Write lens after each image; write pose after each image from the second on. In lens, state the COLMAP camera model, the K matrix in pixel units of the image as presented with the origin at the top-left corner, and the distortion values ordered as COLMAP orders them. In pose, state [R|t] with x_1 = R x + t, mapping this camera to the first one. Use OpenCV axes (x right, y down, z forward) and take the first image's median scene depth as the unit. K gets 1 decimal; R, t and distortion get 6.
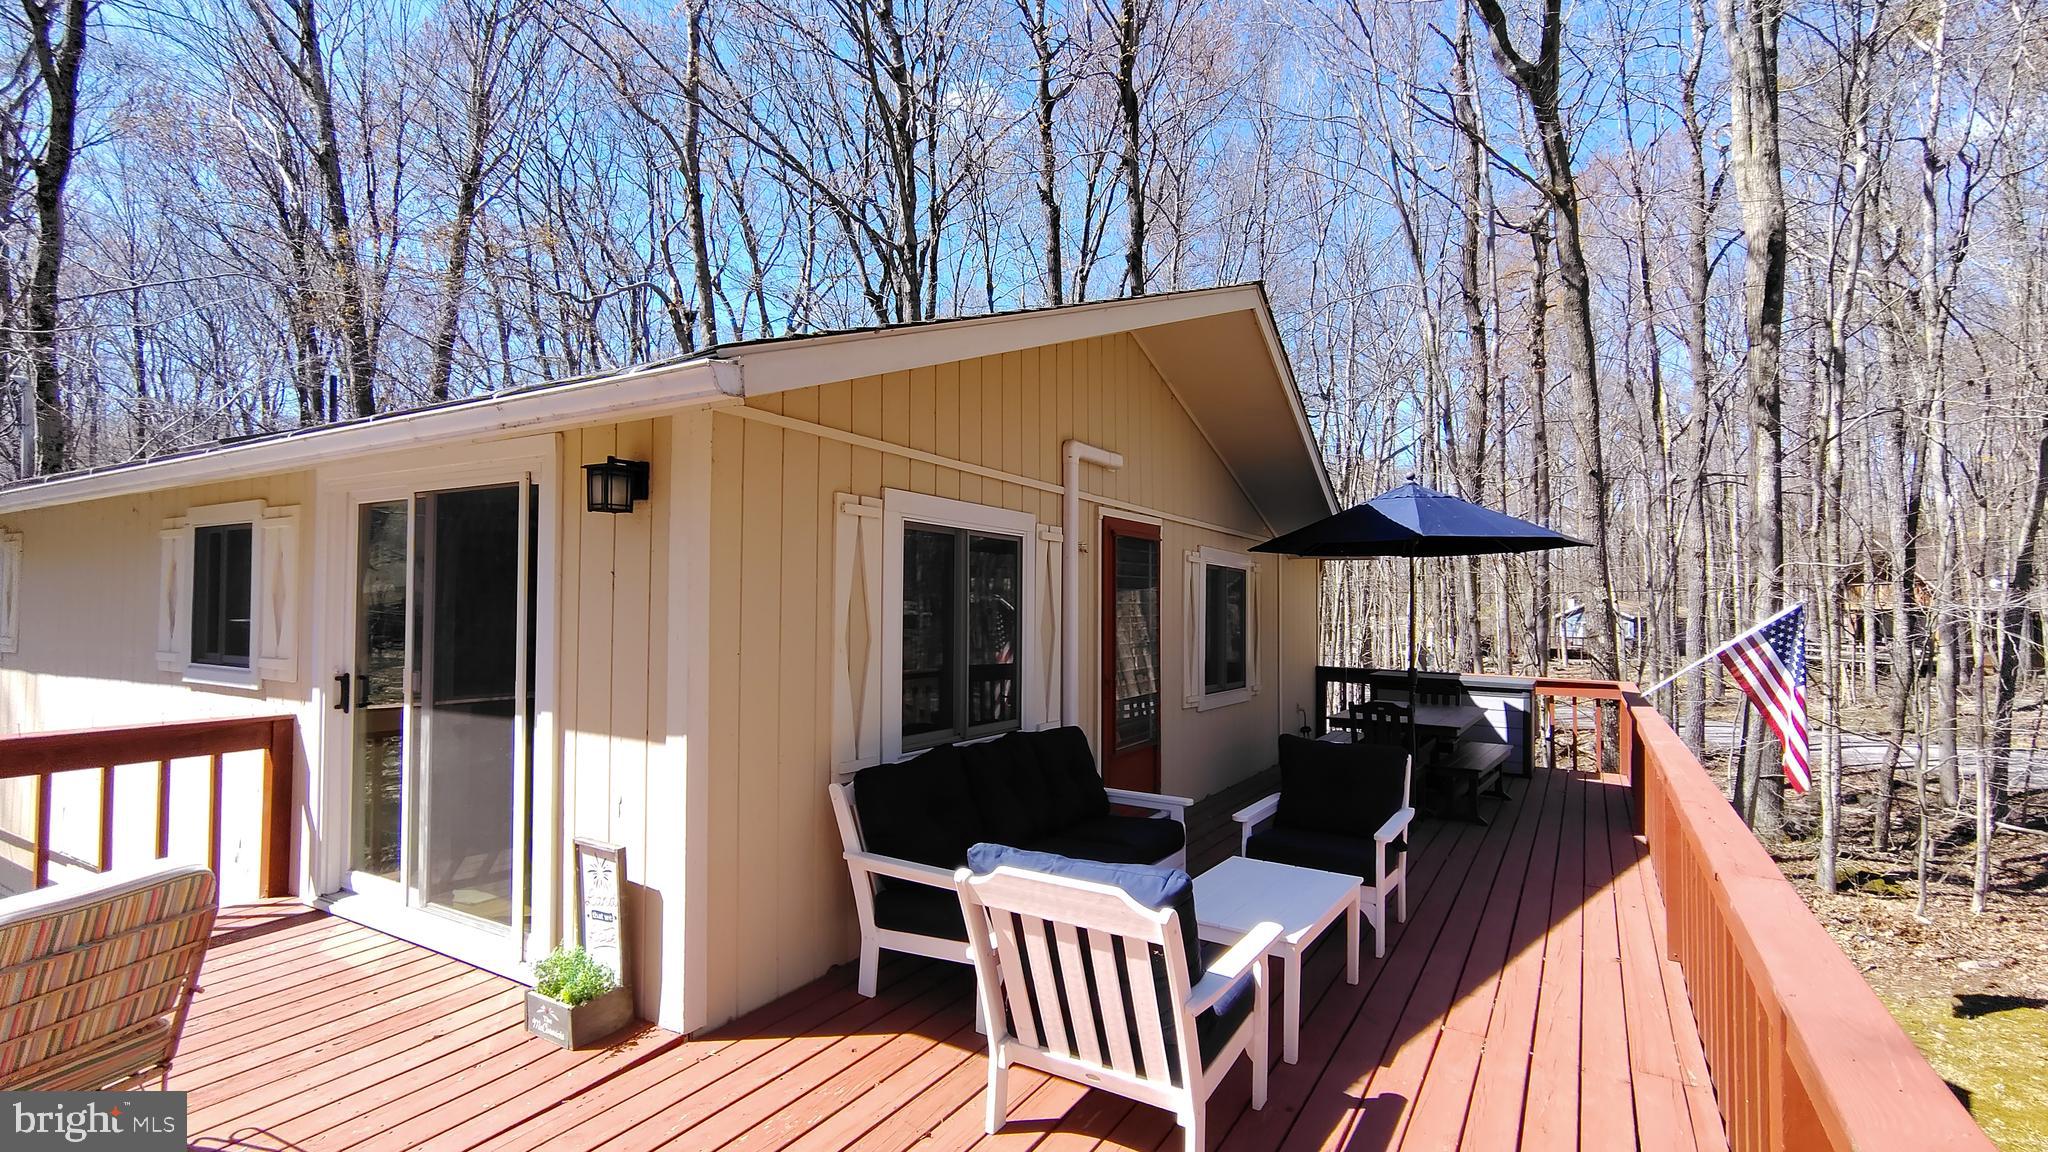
lens RADIAL K [[958.1, 0, 1020.4], [0, 958.1, 569.1], [0, 0, 1]] dist [-0.011002, 0.005172]
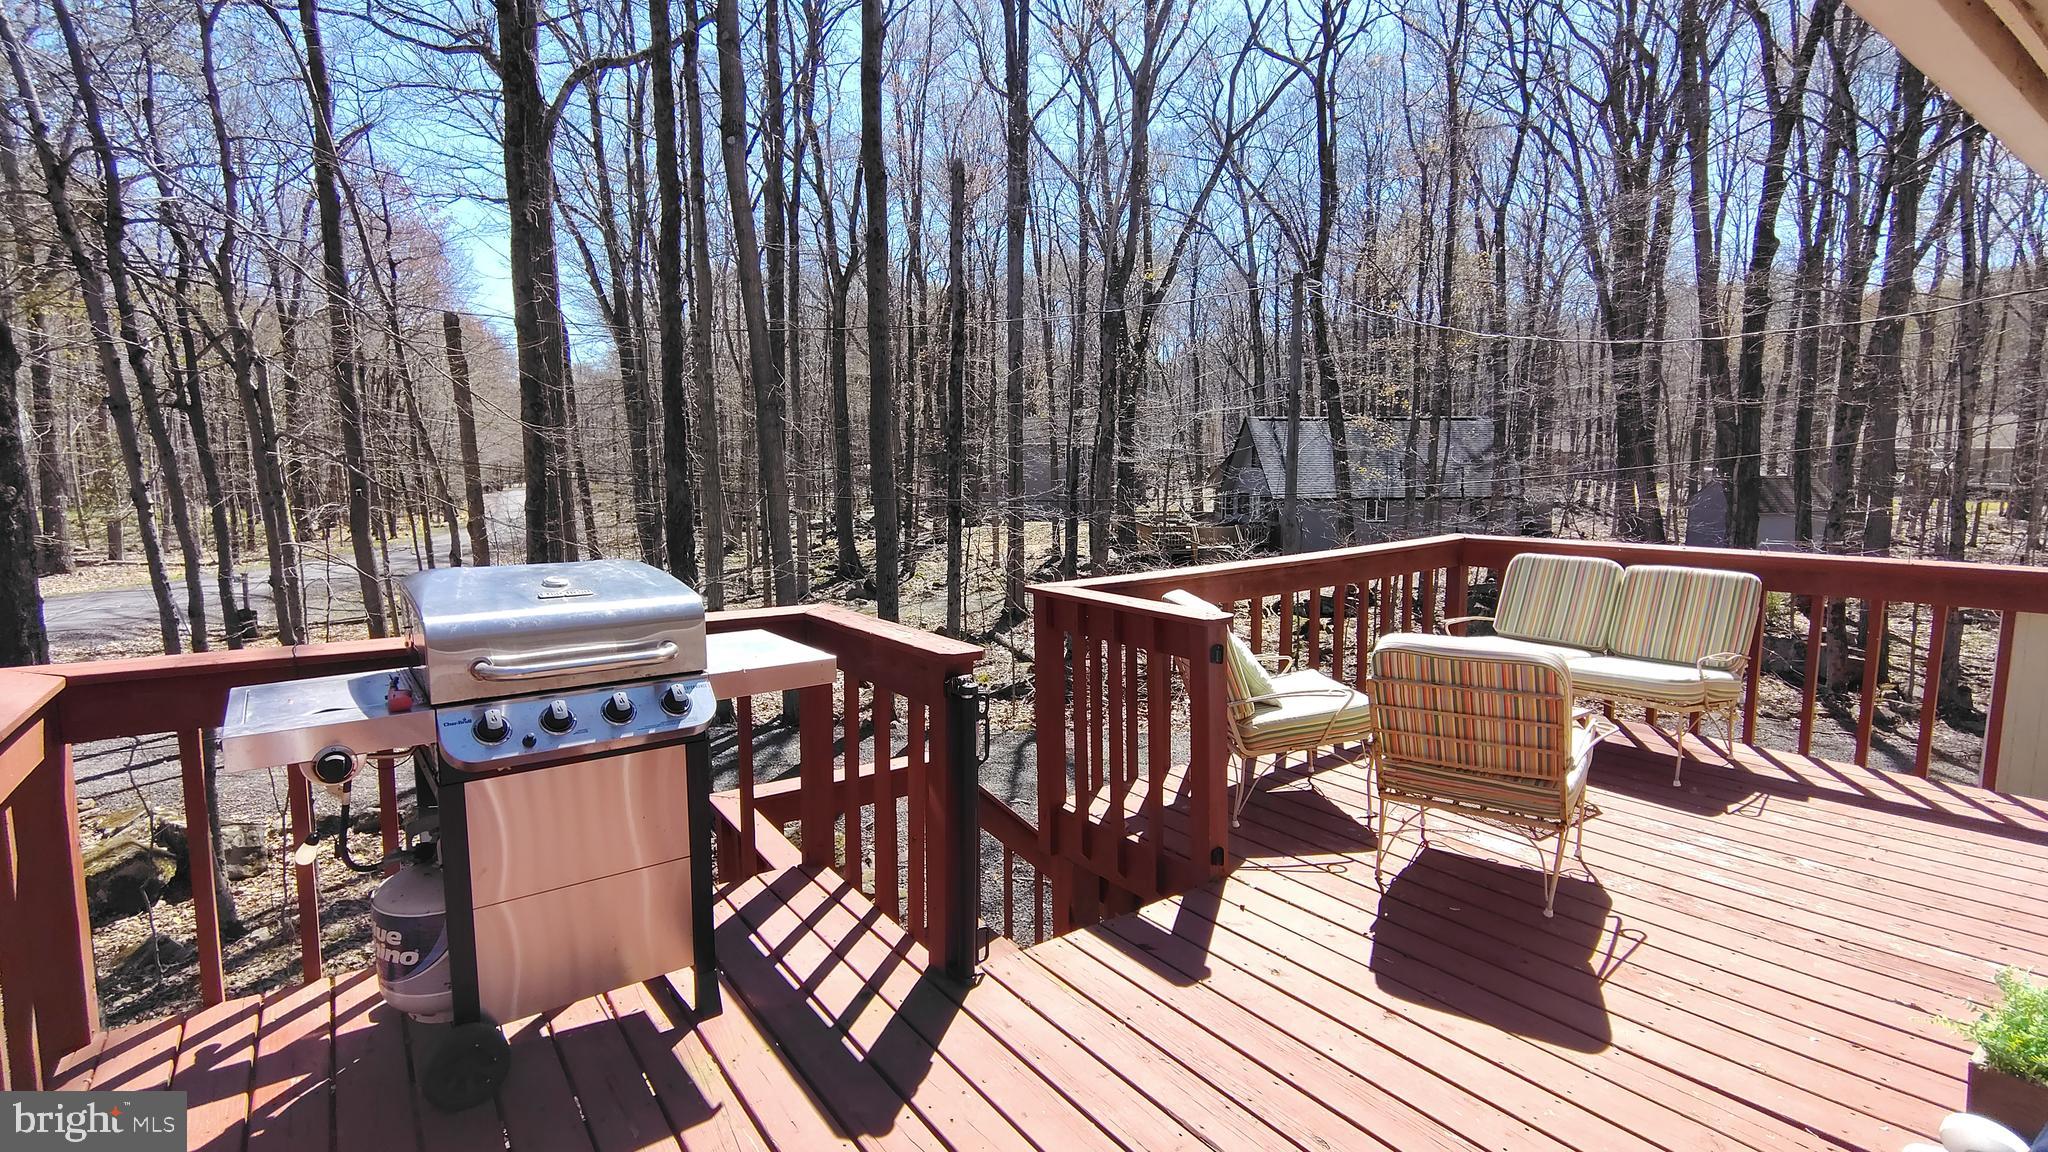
lens RADIAL K [[958.1, 0, 1014.3], [0, 958.1, 579.7], [0, 0, 1]] dist [-0.011002, 0.005172]
pose [[-0.405446, 0.113352, -0.907064, 0.145761], [0.039925, 0.993531, 0.106311, 0.030180], [0.913247, 0.006889, -0.407349, 0.332097]]
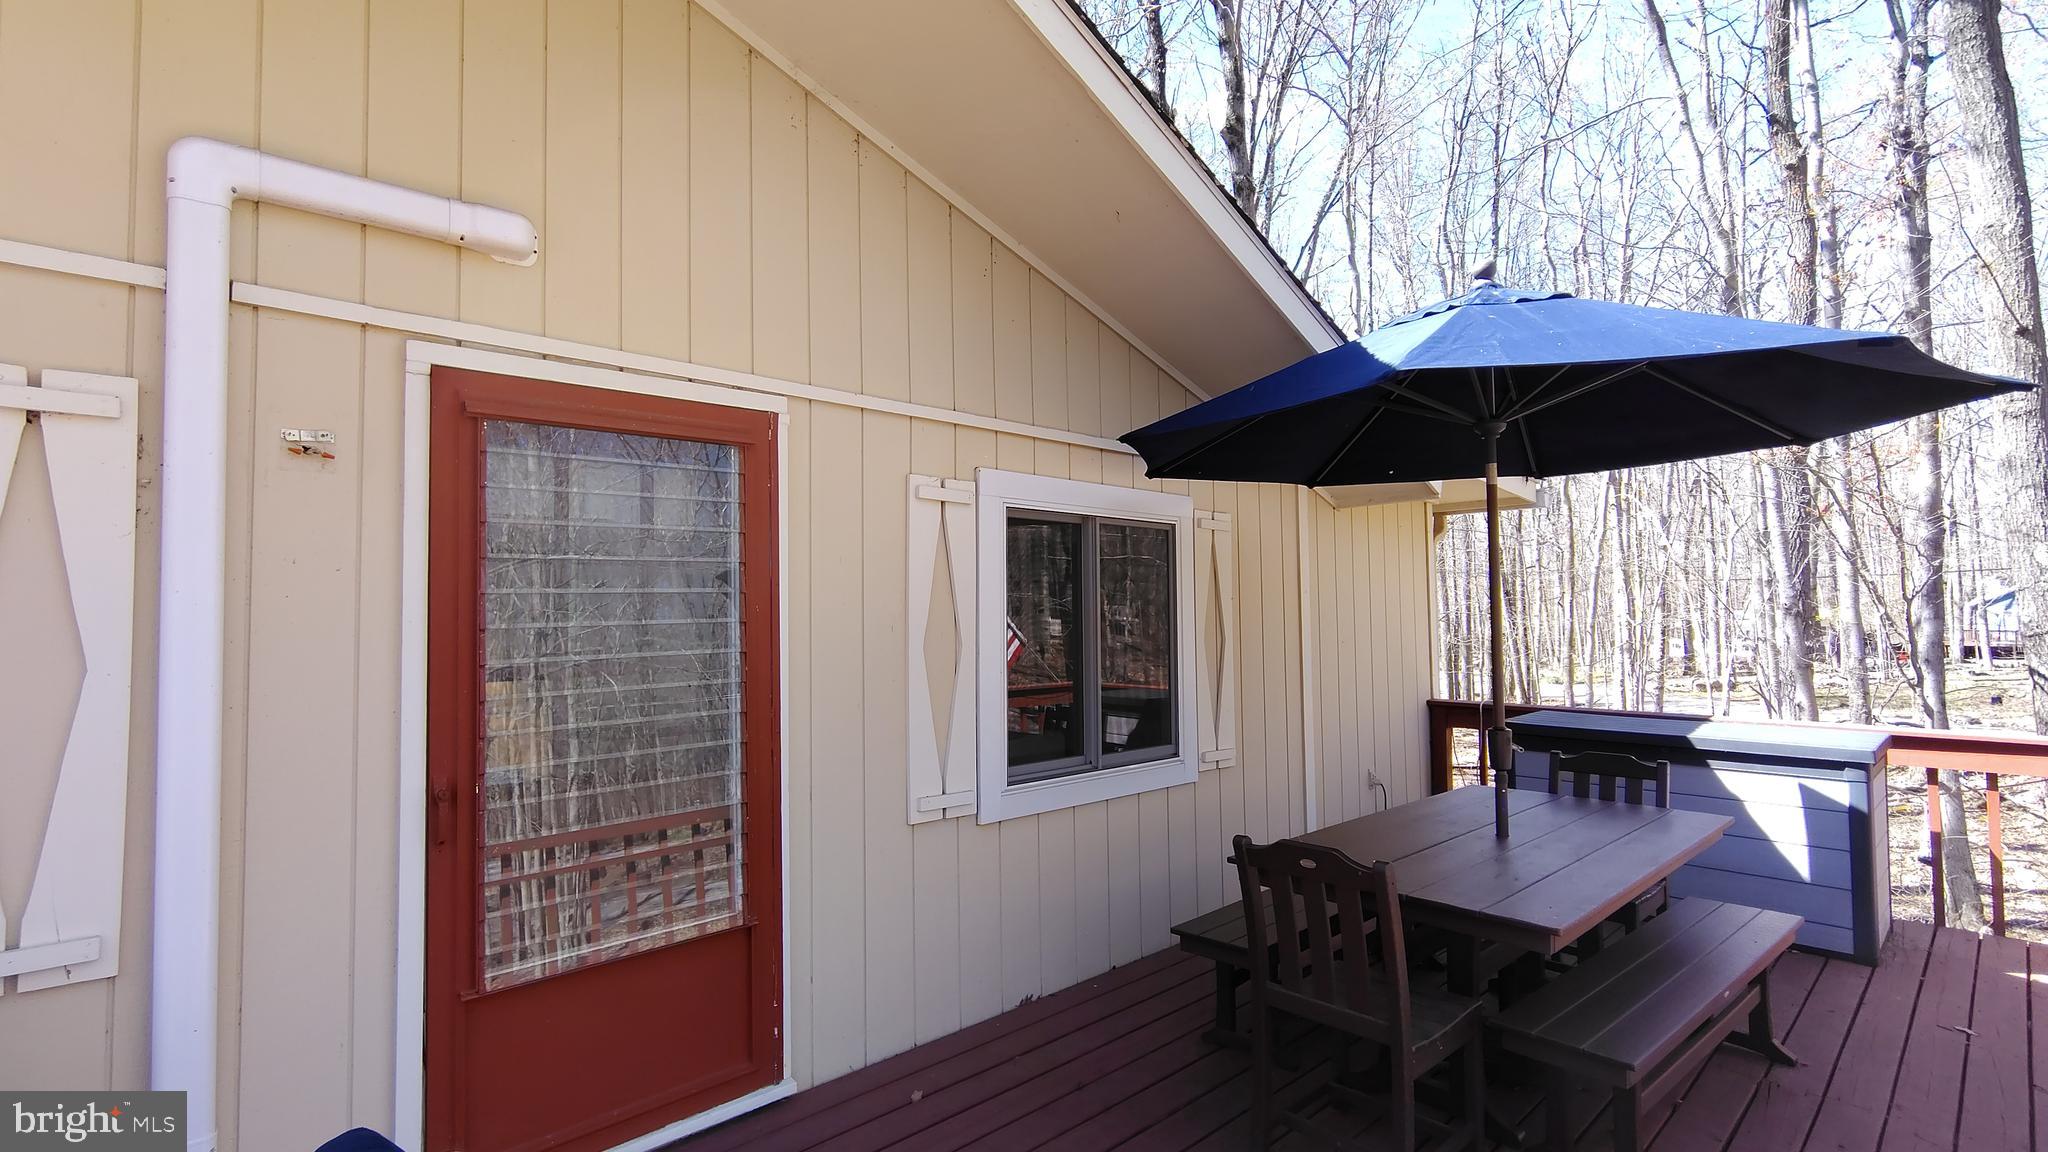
lens RADIAL K [[958.1, 0, 1018.5], [0, 958.1, 569.3], [0, 0, 1]] dist [-0.011002, 0.005172]
pose [[0.961699, -0.034339, -0.271949, 0.390554], [0.033332, 0.999410, -0.008323, 0.035118], [0.272074, -0.001060, 0.962276, 0.653429]]
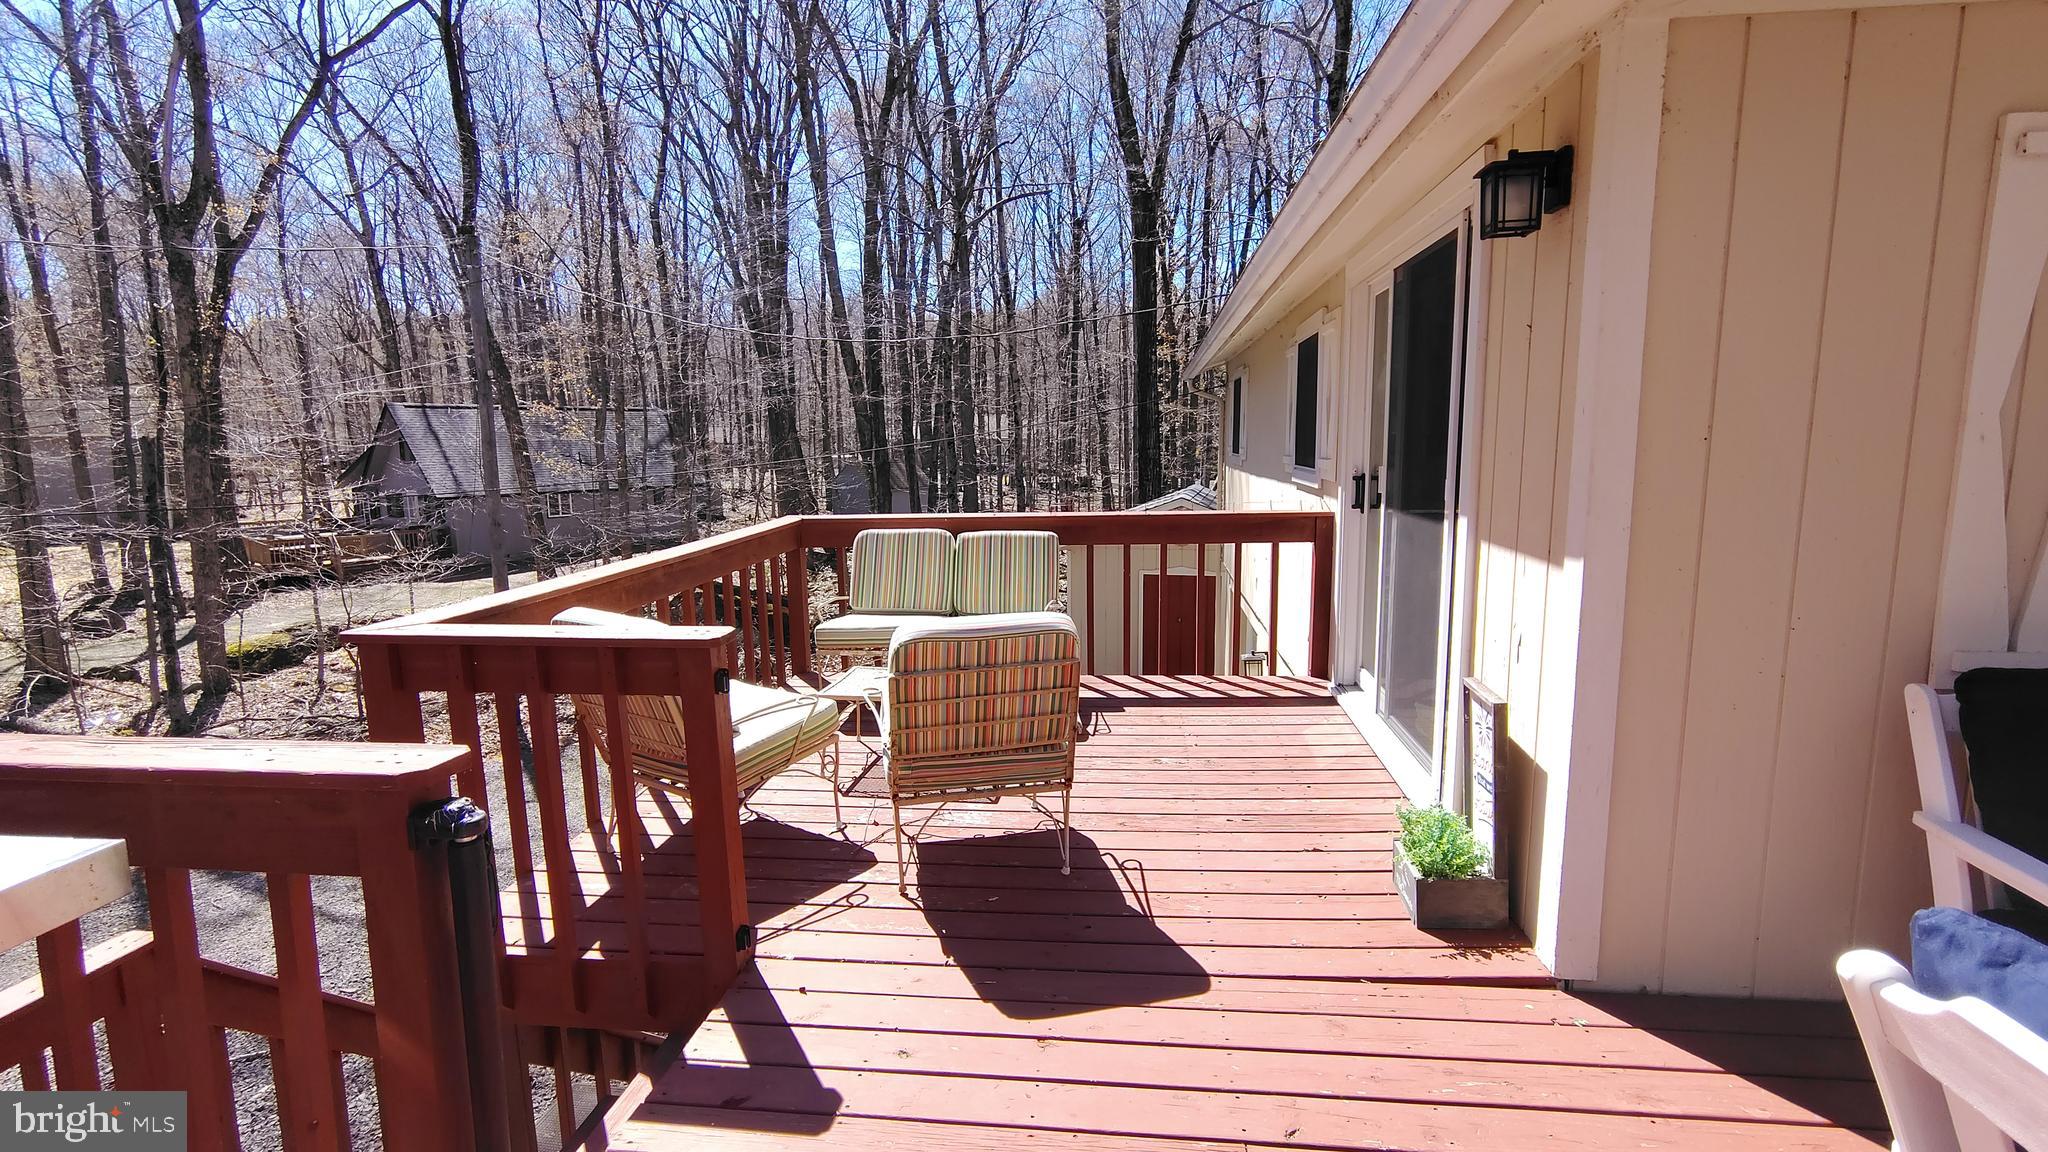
lens RADIAL K [[958.1, 0, 1022.8], [0, 958.1, 578.8], [0, 0, 1]] dist [-0.011002, 0.005172]
pose [[0.399577, 0.120039, -0.908806, 0.049200], [0.052479, 0.986768, 0.153410, 0.032908], [0.915196, -0.108992, 0.387990, 0.197850]]
